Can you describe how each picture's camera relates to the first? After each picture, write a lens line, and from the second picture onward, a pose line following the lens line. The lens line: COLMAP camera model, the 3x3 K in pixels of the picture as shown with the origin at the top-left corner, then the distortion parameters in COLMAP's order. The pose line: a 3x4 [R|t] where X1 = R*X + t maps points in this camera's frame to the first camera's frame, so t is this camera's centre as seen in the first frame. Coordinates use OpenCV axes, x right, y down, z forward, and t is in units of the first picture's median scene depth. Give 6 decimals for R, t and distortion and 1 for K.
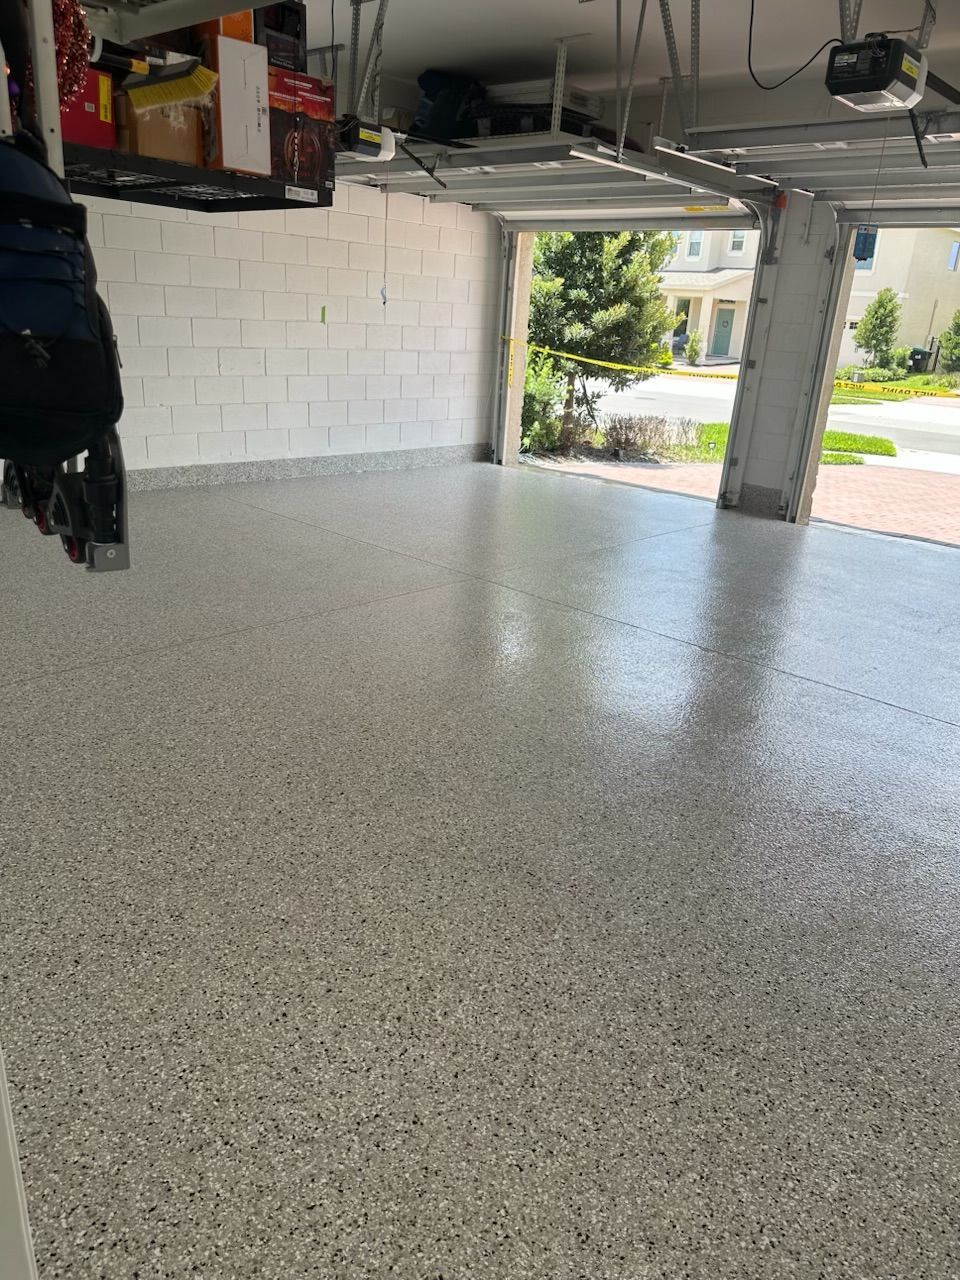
lens RADIAL K [[948.4, 0, 480.0], [0, 948.4, 640.0], [0, 0, 1]] dist [-0.000098, -0.002103]
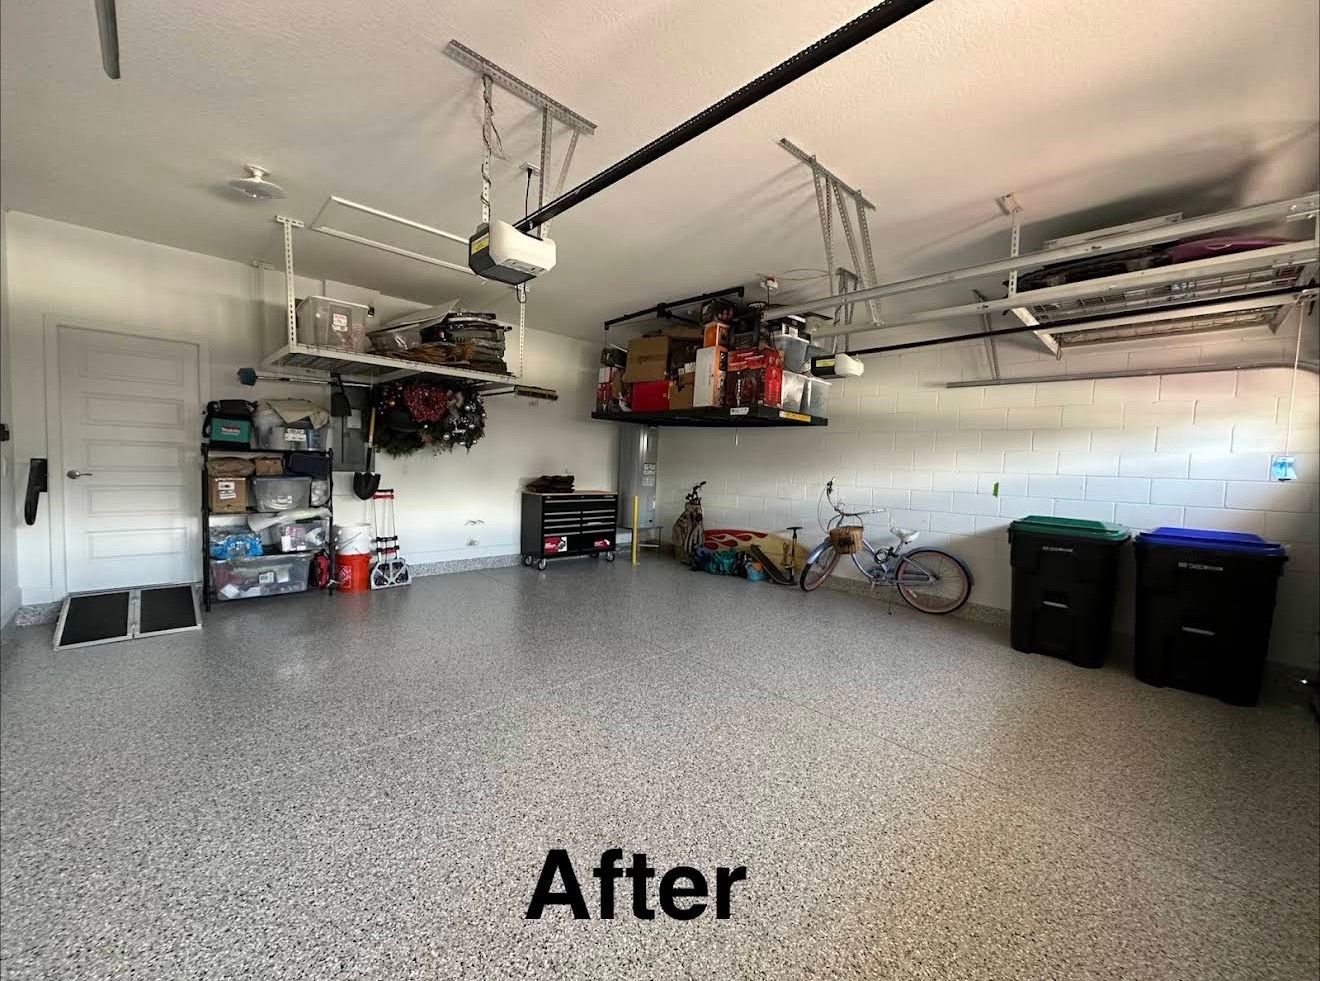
lens RADIAL K [[520.0, 0, 660.0], [0, 520.0, 490.5], [0, 0, 1]] dist [-0.001419, 0.000138]
pose [[-0.046974, -0.018213, -0.998730, 0.769001], [-0.370431, 0.928860, 0.000484, -0.280788], [0.927672, 0.369983, -0.050379, 0.966013]]
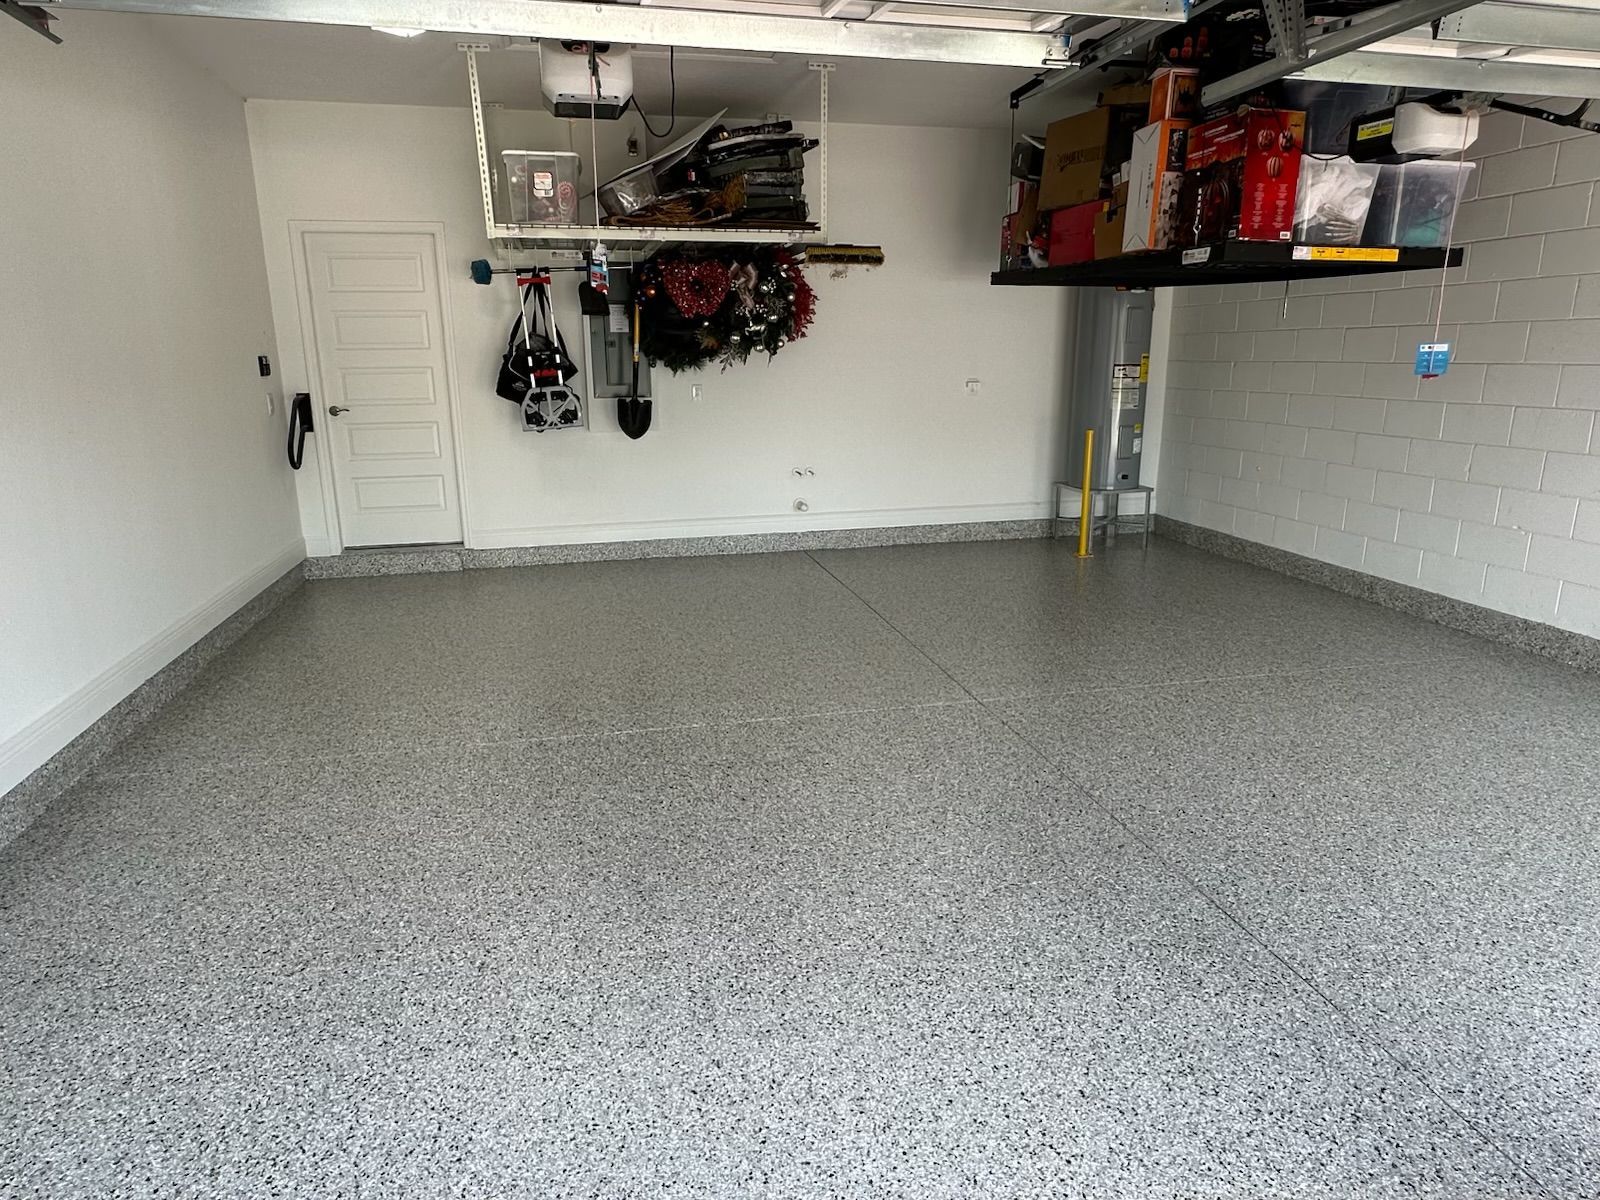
lens RADIAL K [[984.5, 0, 818.2], [0, 984.5, 593.4], [0, 0, 1]] dist [-0.002010, -0.004217]
pose [[-0.548766, 0.136945, -0.824683, 0.770366], [-0.305837, 0.885216, 0.350509, -0.407049], [0.778023, 0.444565, -0.443893, 1.262719]]
